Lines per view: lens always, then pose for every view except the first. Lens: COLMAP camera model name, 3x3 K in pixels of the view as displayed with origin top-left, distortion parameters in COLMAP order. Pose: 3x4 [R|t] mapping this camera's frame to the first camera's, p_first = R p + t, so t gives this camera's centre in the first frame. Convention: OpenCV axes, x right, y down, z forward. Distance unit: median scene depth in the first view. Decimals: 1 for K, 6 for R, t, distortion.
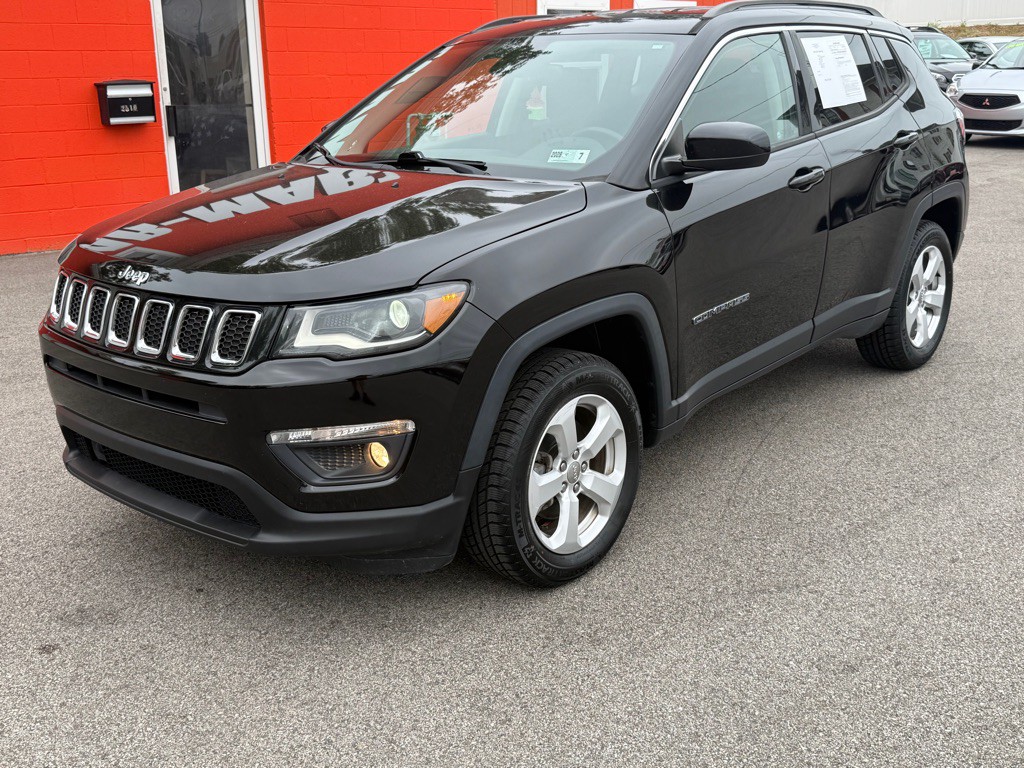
lens RADIAL K [[1059.5, 0, 512.0], [0, 1059.5, 384.0], [0, 0, 1]] dist [0.116691, -0.213888]
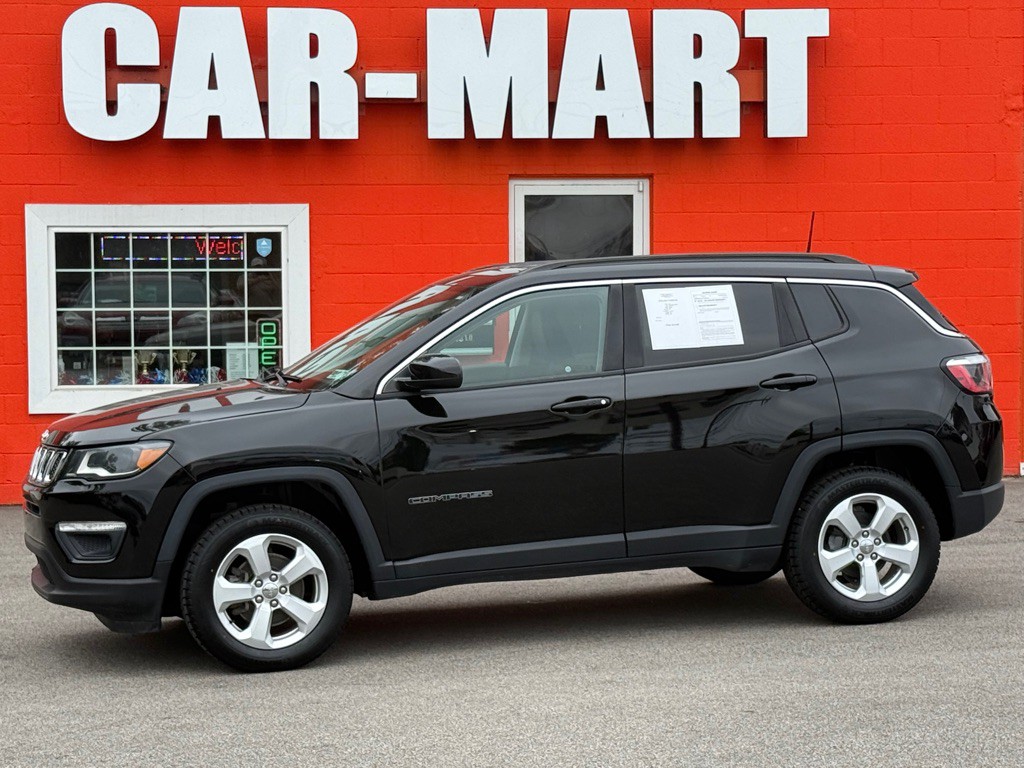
lens RADIAL K [[2424.8, 0, 512.0], [0, 2424.8, 384.0], [0, 0, 1]] dist [0.143420, 0.245431]
pose [[0.828997, 0.032208, -0.558325, 2.085440], [-0.160676, 0.969966, -0.182617, 0.349599], [0.535675, 0.241099, 0.809274, -1.479136]]
